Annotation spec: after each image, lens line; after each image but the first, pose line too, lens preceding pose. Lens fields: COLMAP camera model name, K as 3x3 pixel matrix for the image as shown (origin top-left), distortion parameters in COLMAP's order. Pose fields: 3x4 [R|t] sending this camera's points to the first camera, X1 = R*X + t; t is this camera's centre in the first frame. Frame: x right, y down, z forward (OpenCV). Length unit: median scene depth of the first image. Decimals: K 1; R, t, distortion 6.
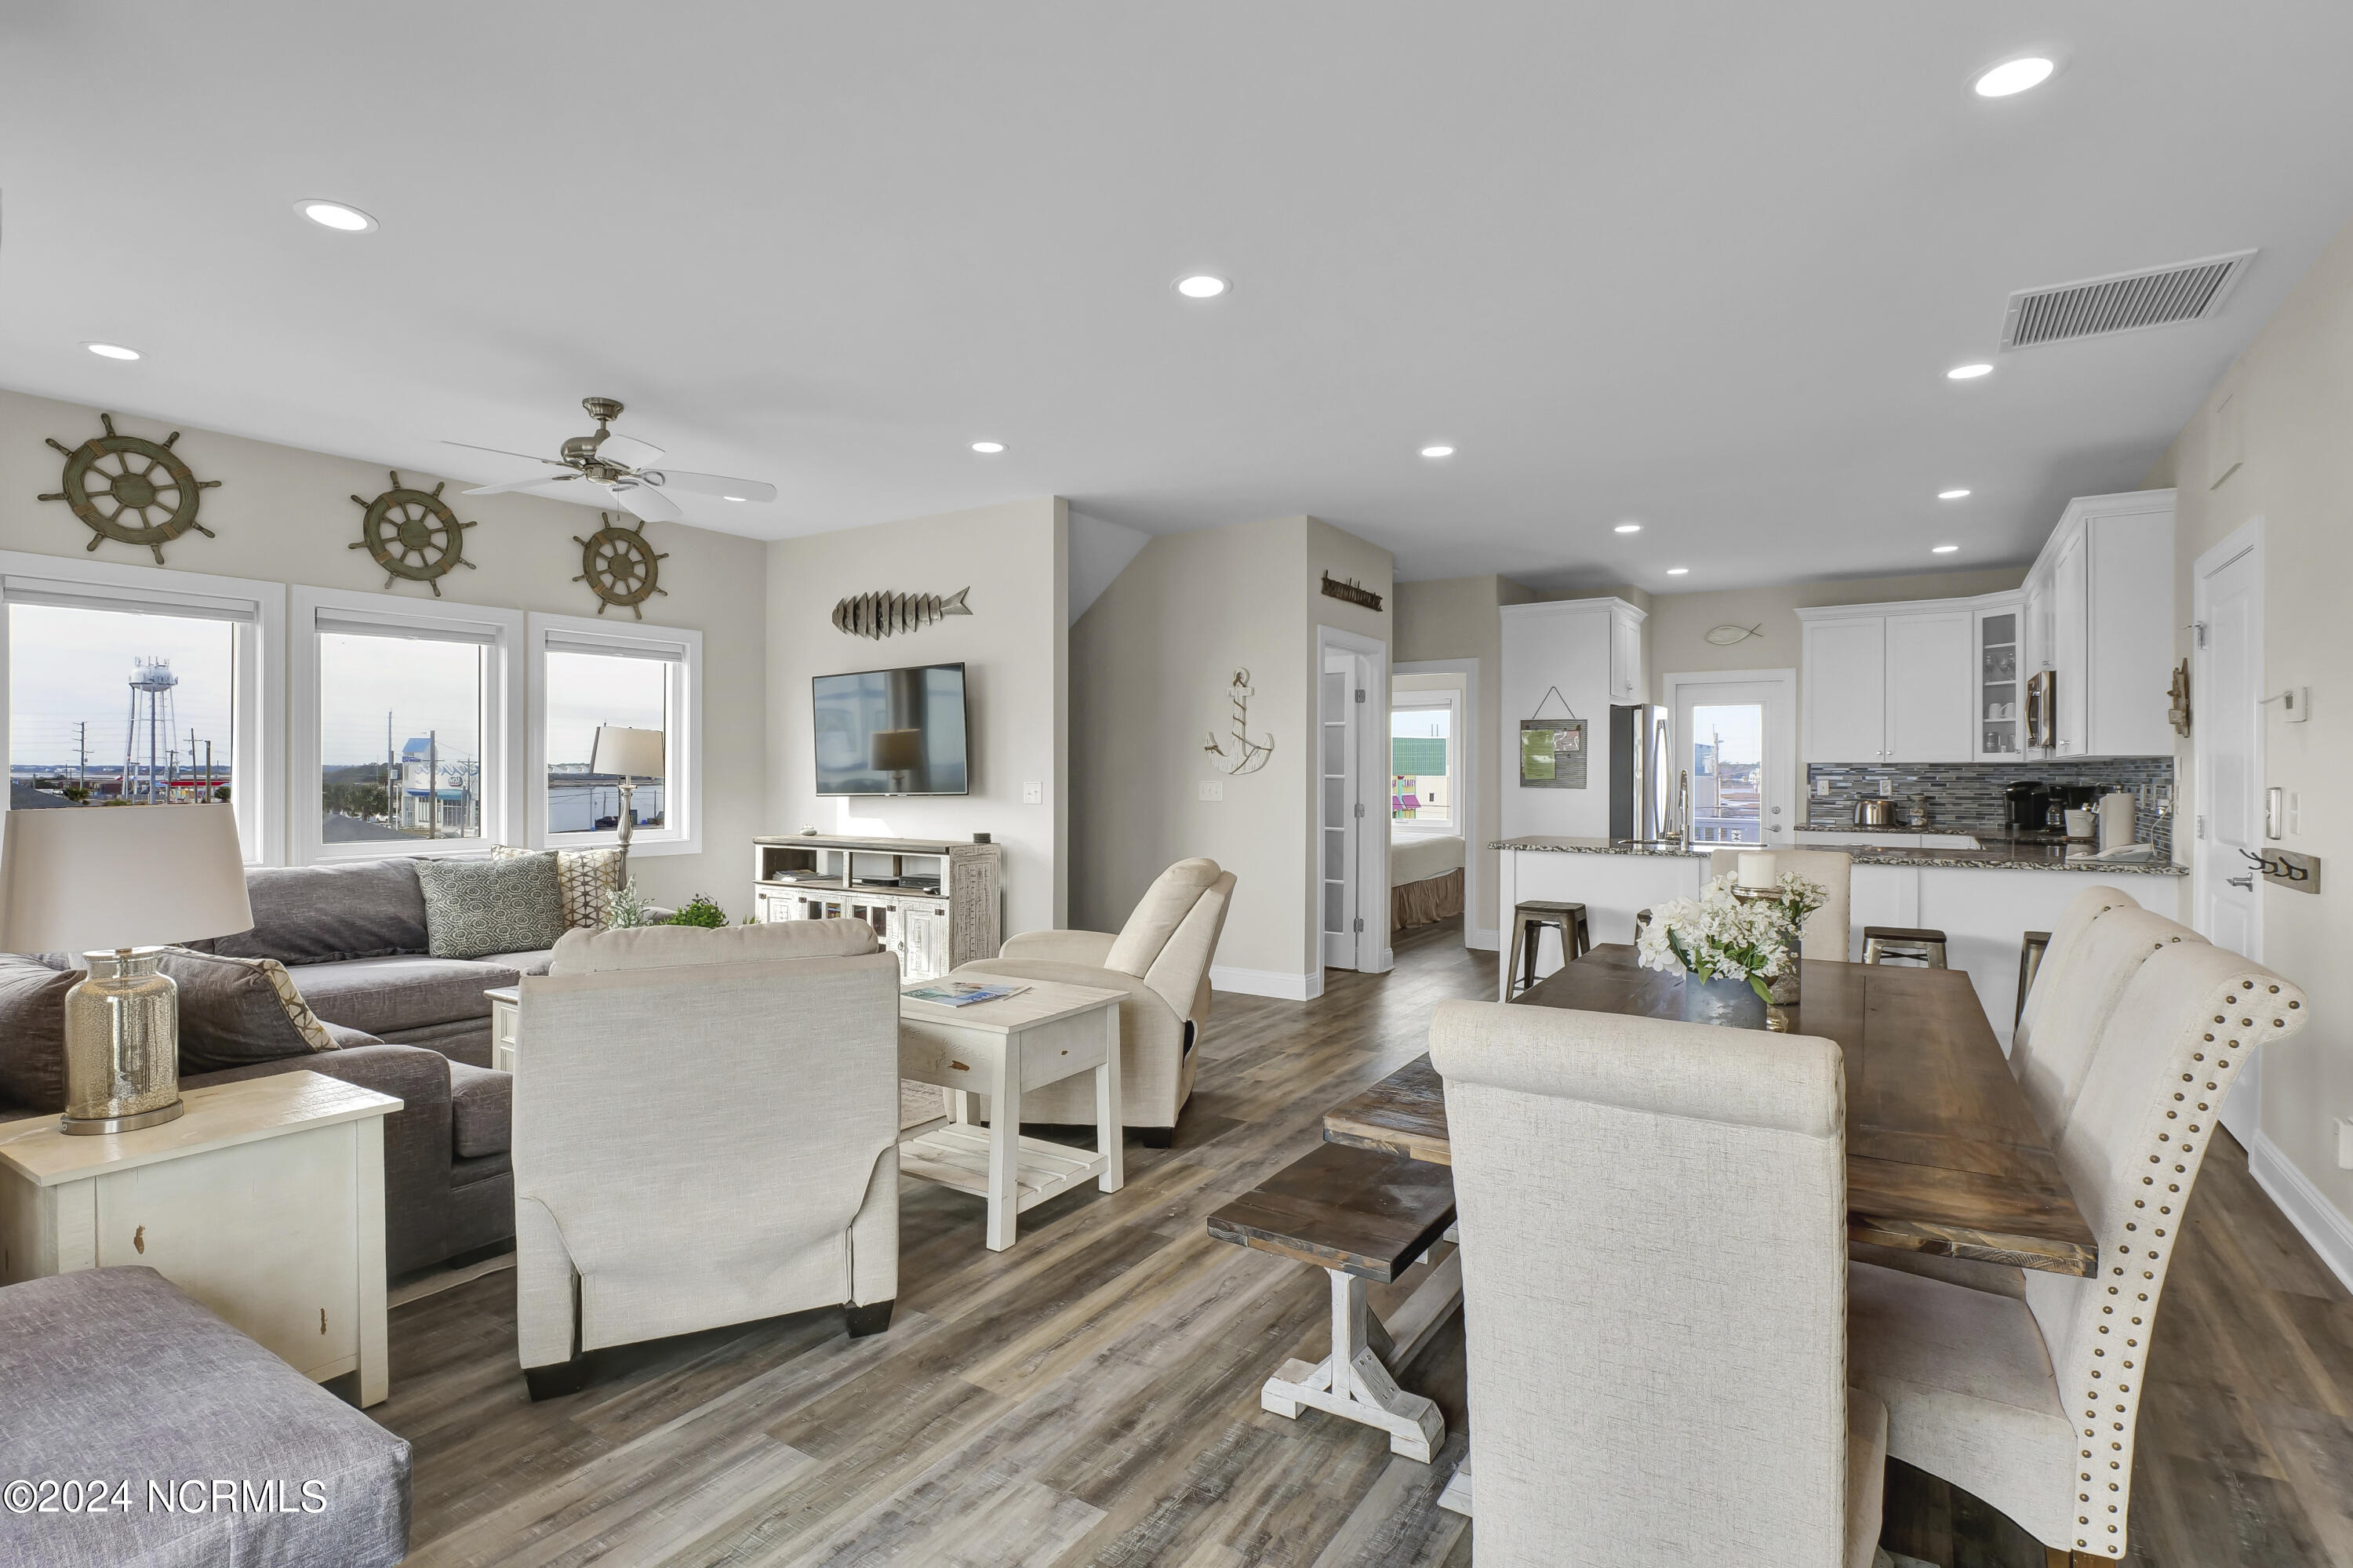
lens RADIAL K [[1142.6, 0, 1173.9], [0, 1142.6, 774.1], [0, 0, 1]] dist [-0.019397, -0.000404]
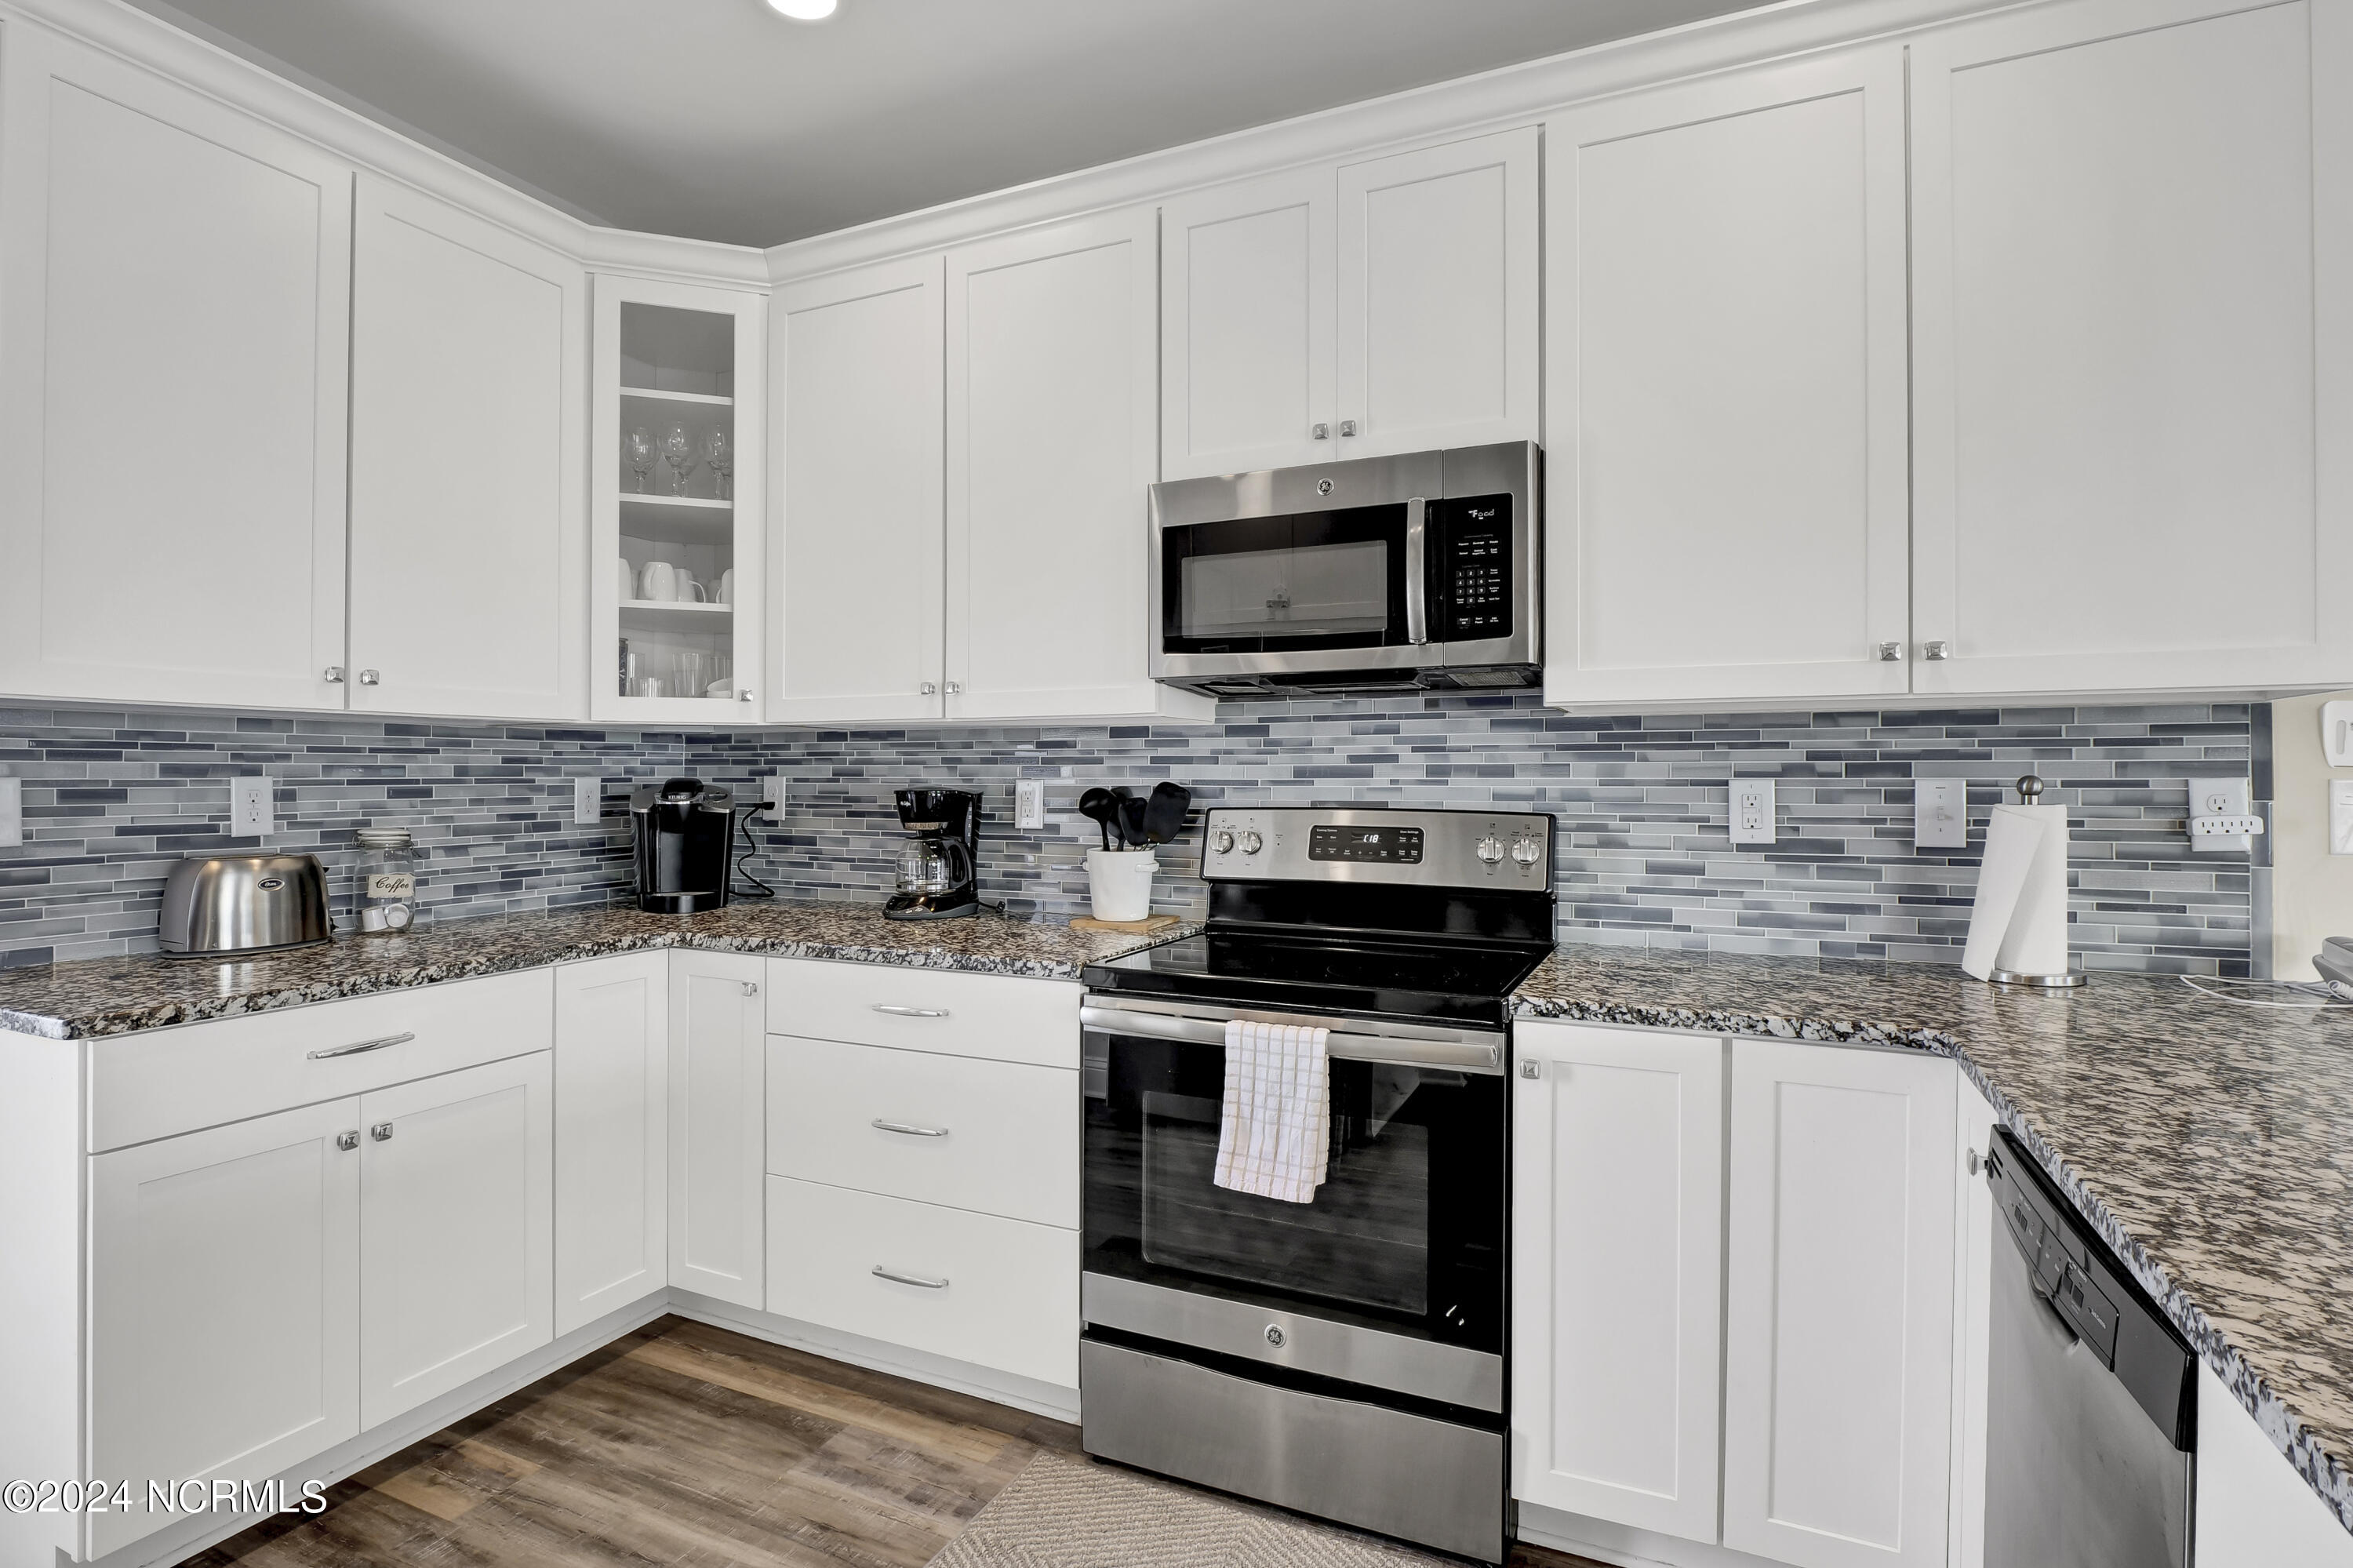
lens RADIAL K [[1160.0, 0, 1157.3], [0, 1160.0, 771.4], [0, 0, 1]] dist [-0.009372, -0.000248]
pose [[-0.137329, 0.000333, 0.990525, 0.328639], [-0.000151, 1.000000, -0.000358, 0.003799], [-0.990526, -0.000199, -0.137329, 0.841243]]
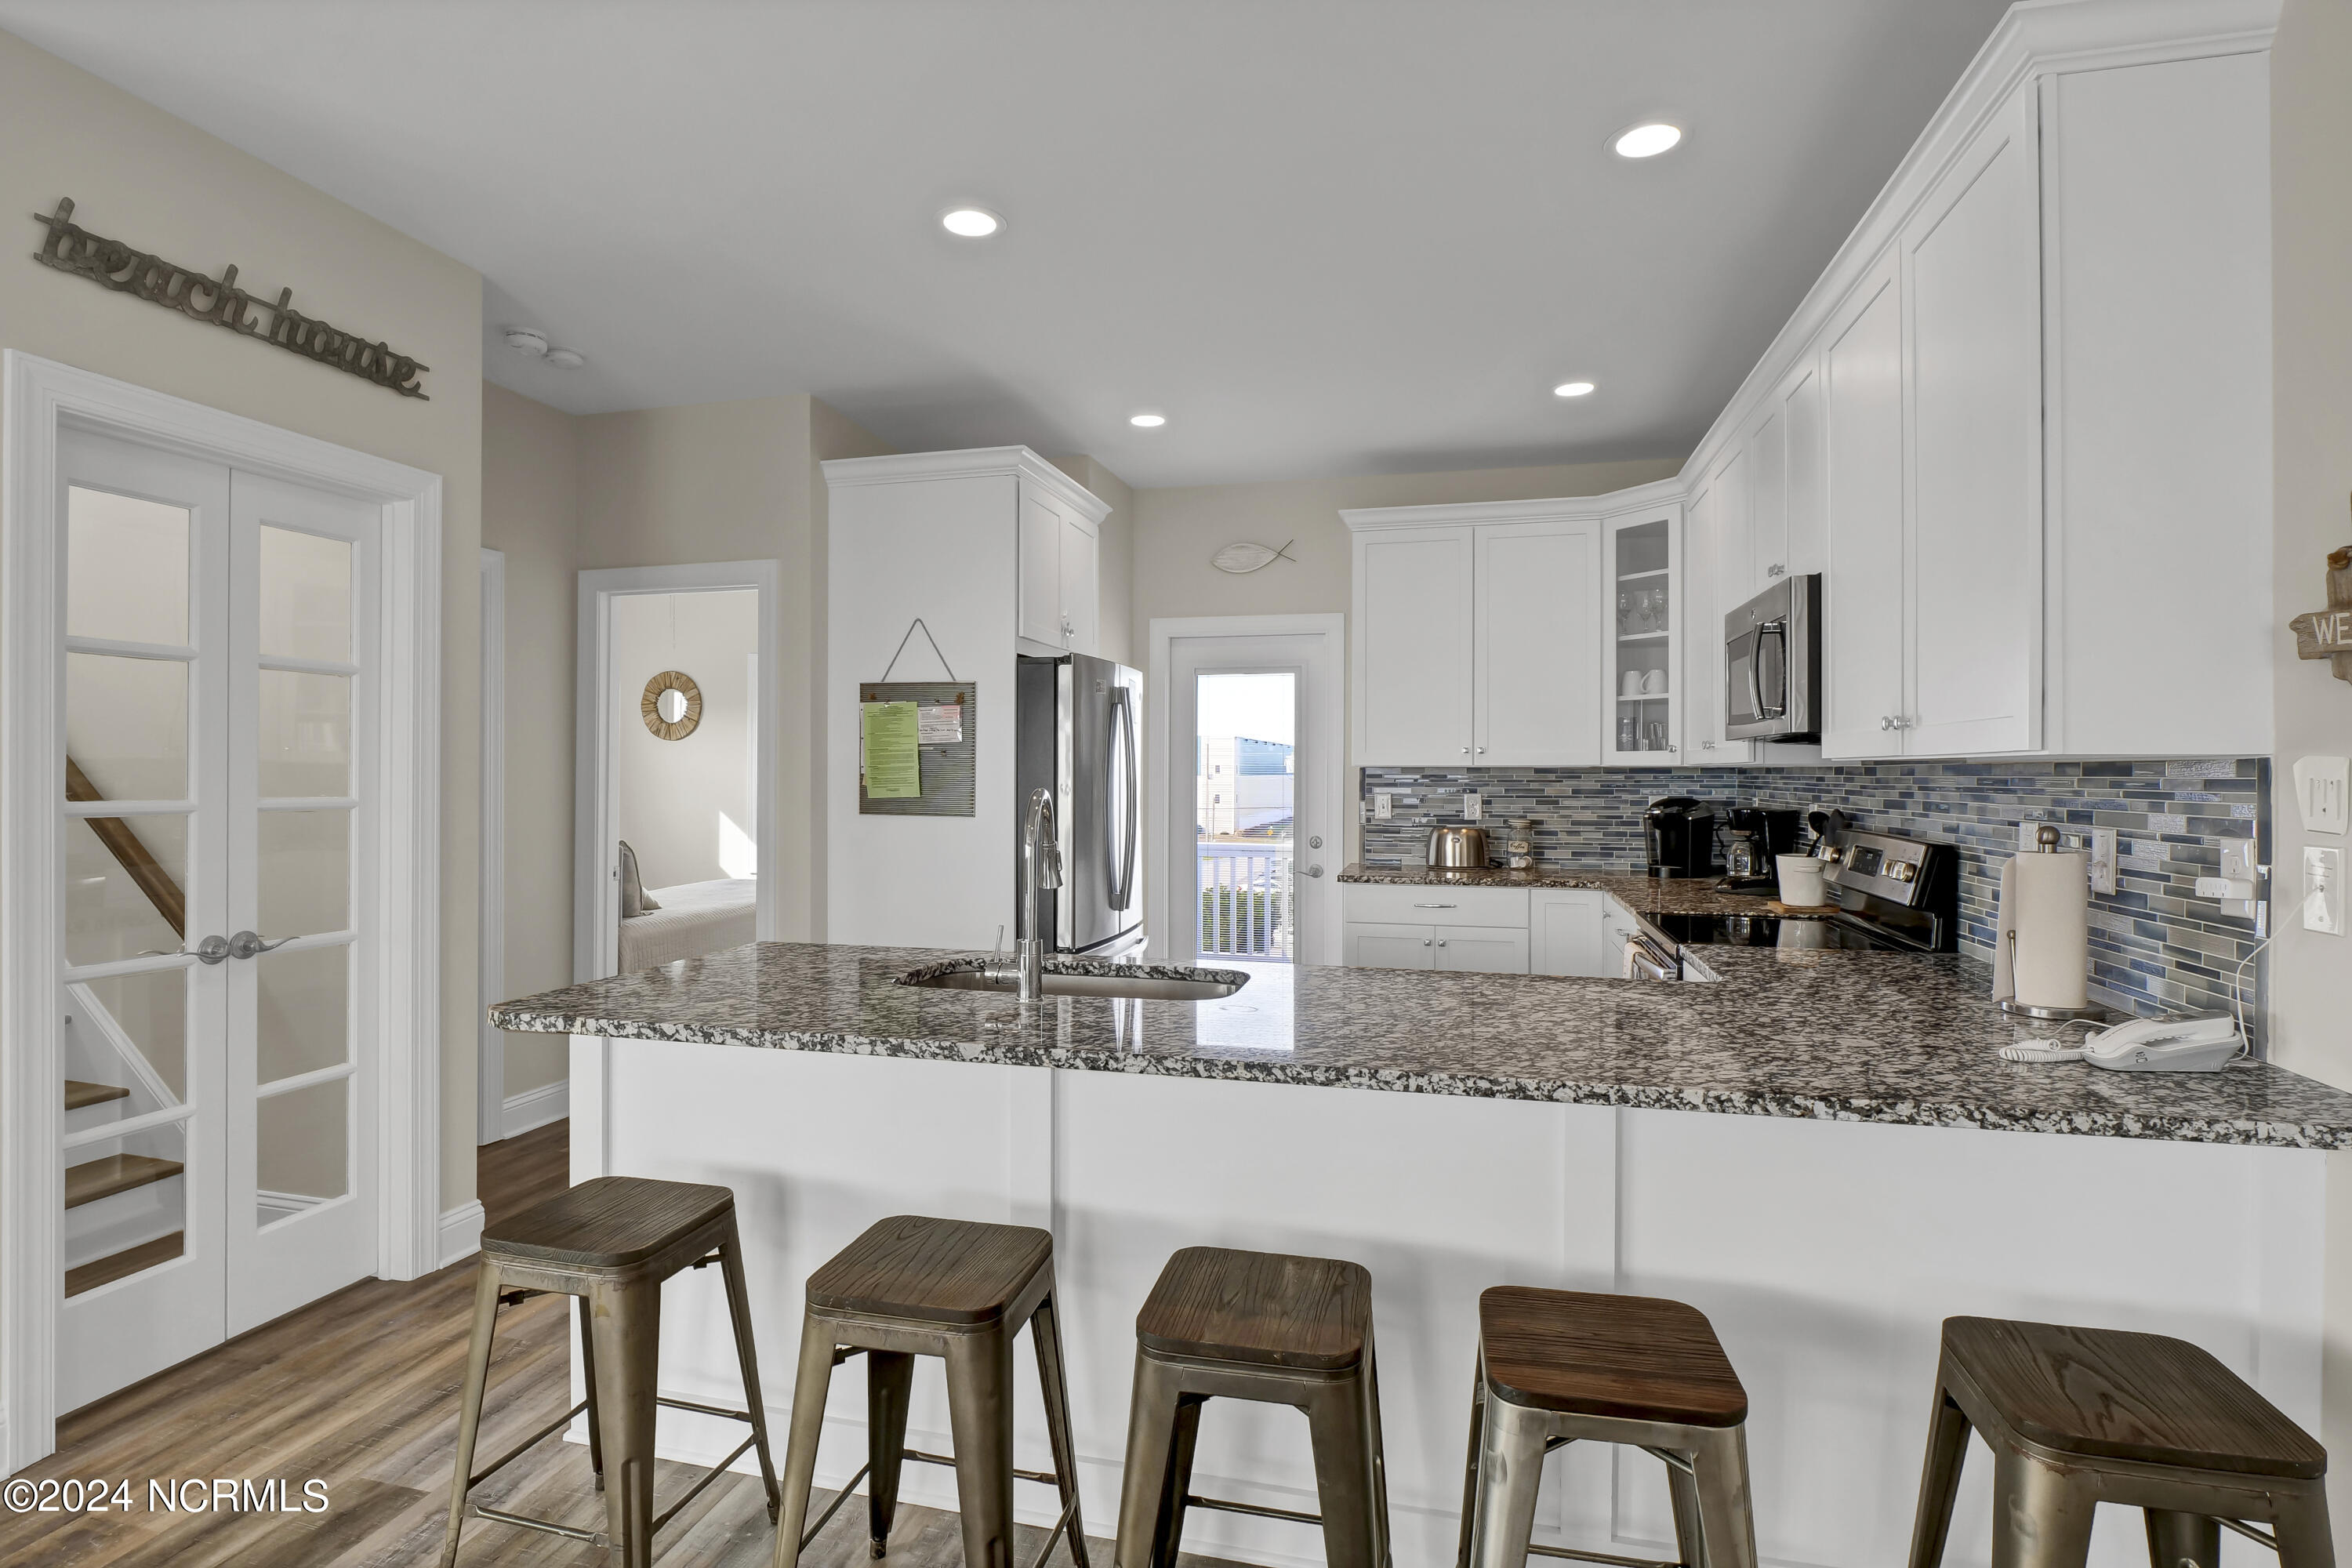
lens RADIAL K [[1142.1, 0, 1173.4], [0, 1142.1, 774.1], [0, 0, 1]] dist [-0.019397, -0.000404]
pose [[0.944128, -0.001490, 0.329577, 0.272735], [0.001024, 0.999998, 0.001589, -0.007222], [-0.329579, -0.001163, 0.944127, 0.474685]]
